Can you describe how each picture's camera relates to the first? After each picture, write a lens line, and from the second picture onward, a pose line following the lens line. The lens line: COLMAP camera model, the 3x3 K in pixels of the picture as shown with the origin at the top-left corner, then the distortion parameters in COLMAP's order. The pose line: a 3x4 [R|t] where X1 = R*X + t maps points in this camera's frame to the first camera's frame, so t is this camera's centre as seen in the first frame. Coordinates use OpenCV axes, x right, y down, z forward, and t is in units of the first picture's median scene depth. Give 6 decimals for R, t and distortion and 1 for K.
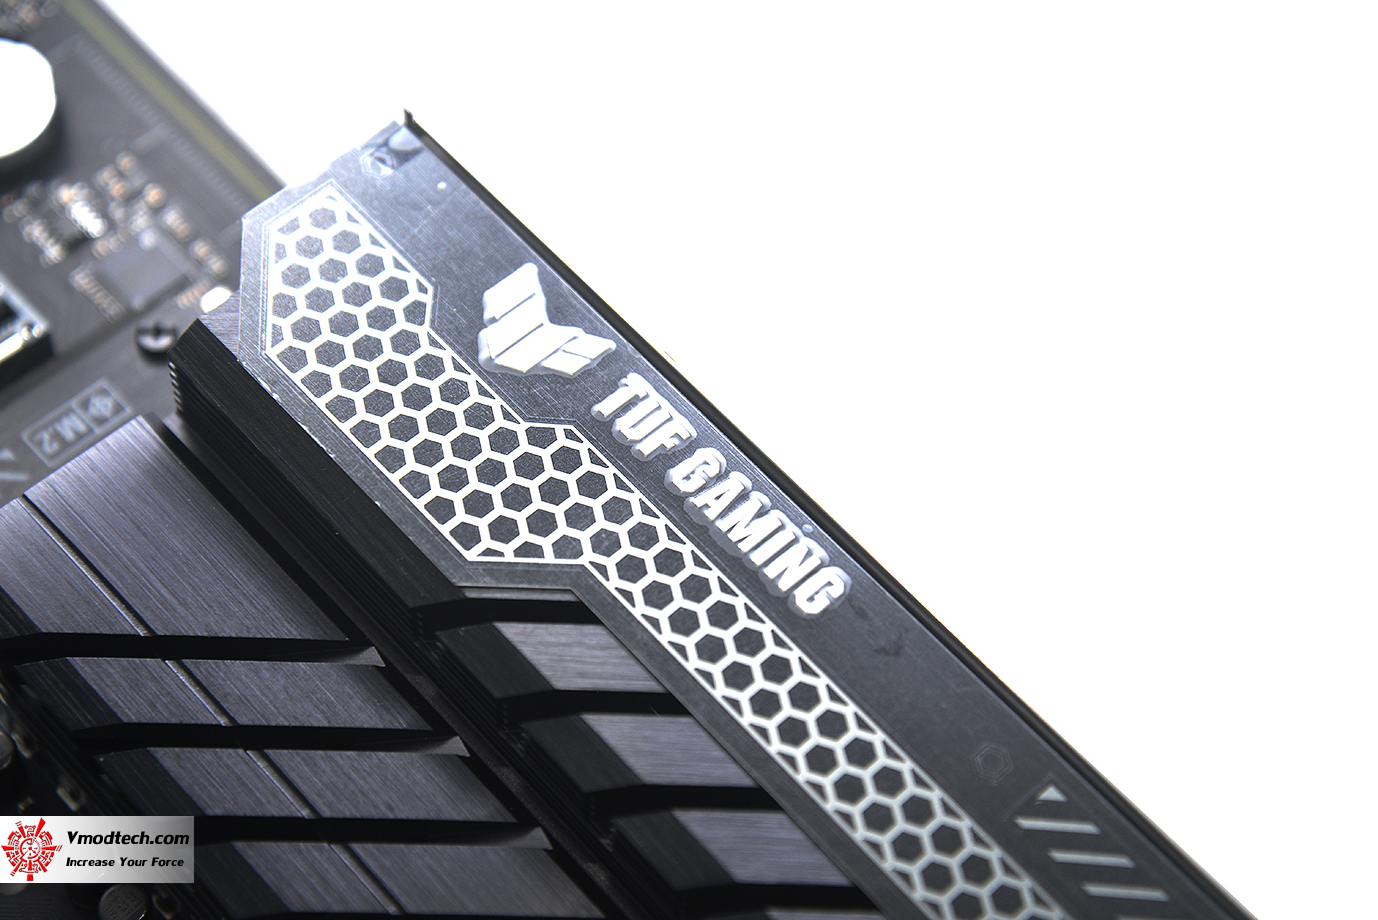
lens RADIAL K [[2602.7, 0, 678.3], [0, 2602.7, 457.5], [0, 0, 1]] dist [0.281519, 0.109486]
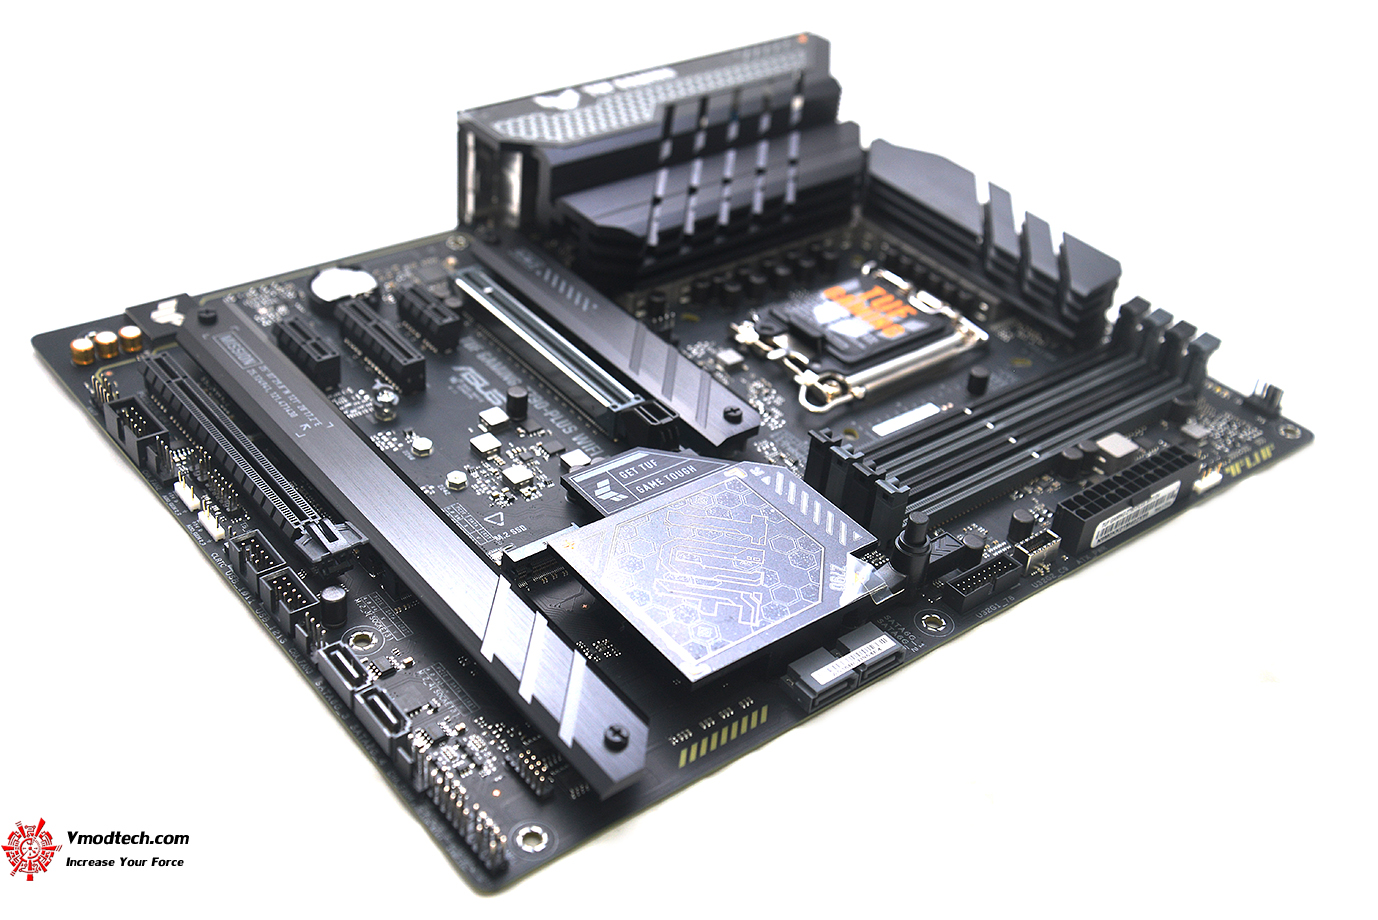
lens RADIAL K [[1561.5, 0, 676.7], [0, 1561.5, 462.2], [0, 0, 1]] dist [0.094876, 0.016378]
pose [[0.074311, -0.633355, 0.770285, -1.649270], [0.824721, 0.473279, 0.309584, -0.293832], [-0.560637, 0.612264, 0.557511, 0.228793]]
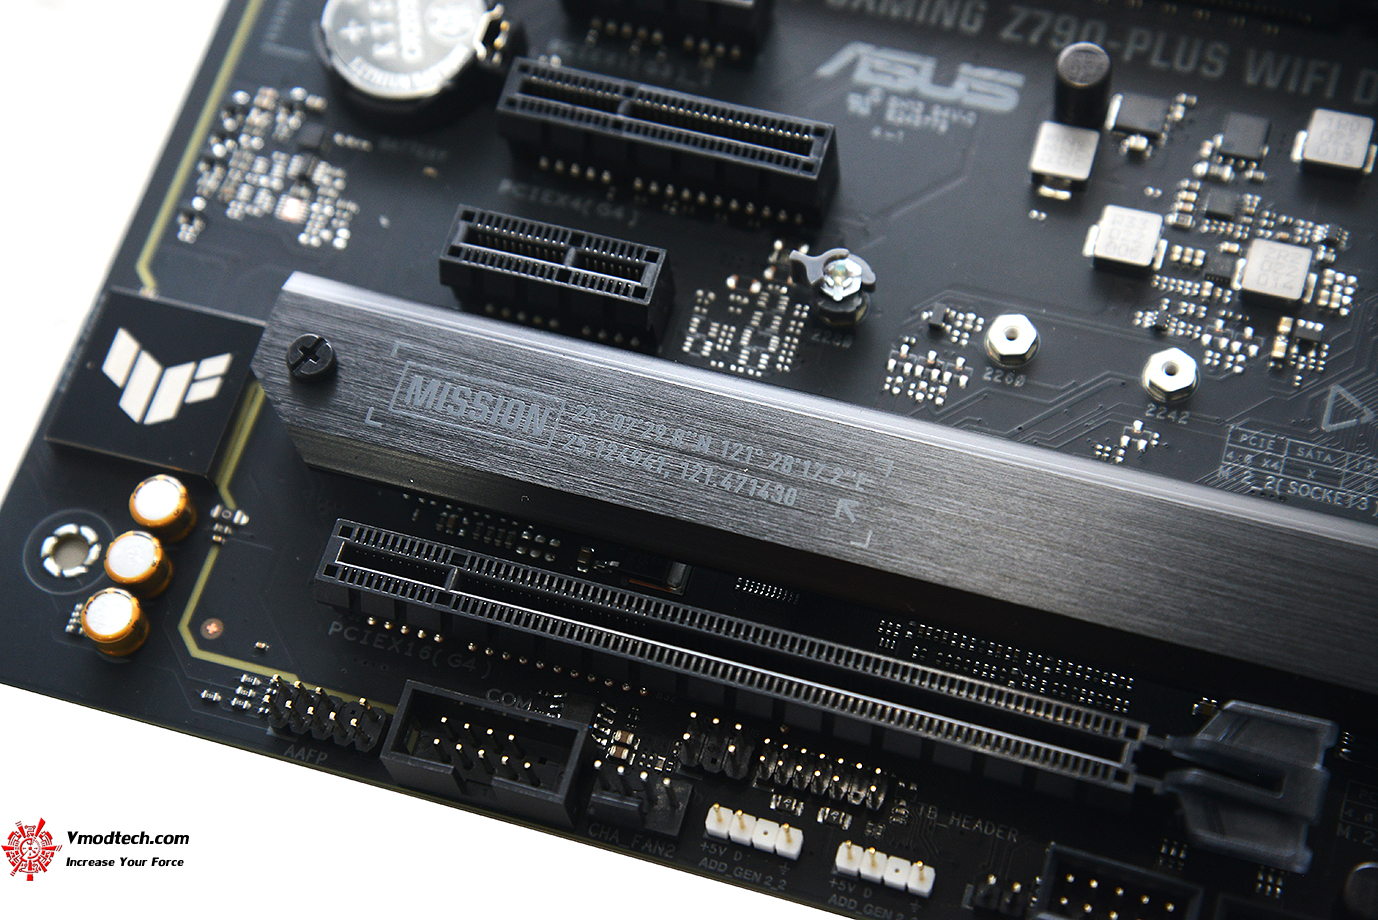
lens RADIAL K [[2560.3, 0, 685.0], [0, 2560.3, 461.0], [0, 0, 1]] dist [0.275529, 0.069797]
pose [[-0.504941, -0.788032, 0.352193, -0.863373], [0.787520, -0.253570, 0.561707, -0.690077], [-0.353337, 0.560988, 0.748629, 0.505653]]
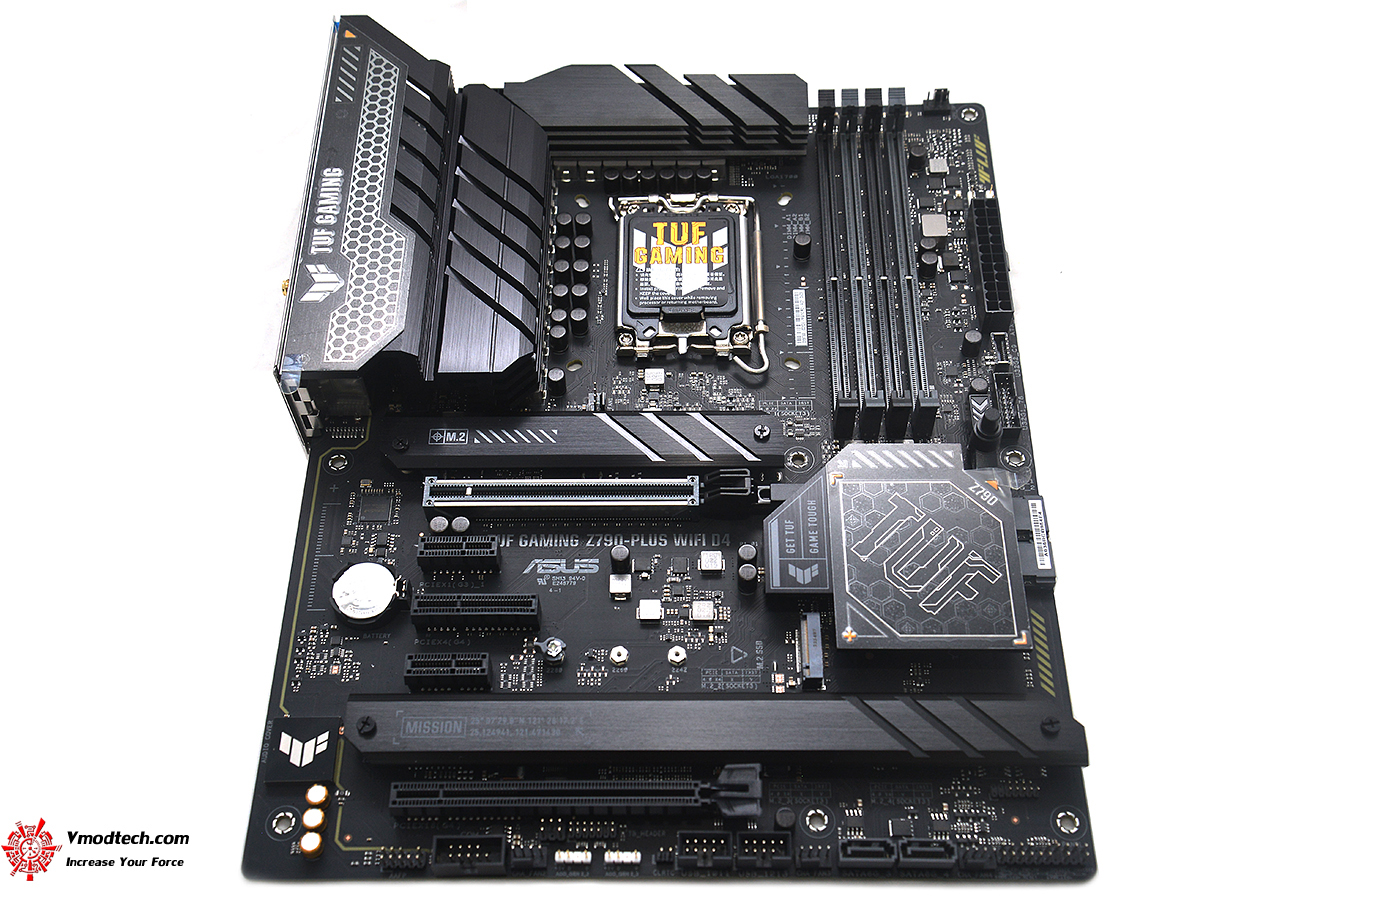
lens RADIAL K [[1489.9, 0, 677.7], [0, 1489.9, 463.8], [0, 0, 1]] dist [0.073417, 0.004553]
pose [[-0.734488, -0.598389, 0.320091, -0.963294], [0.578056, -0.304585, 0.757020, -1.096098], [-0.355498, 0.741052, 0.569616, 0.127813]]
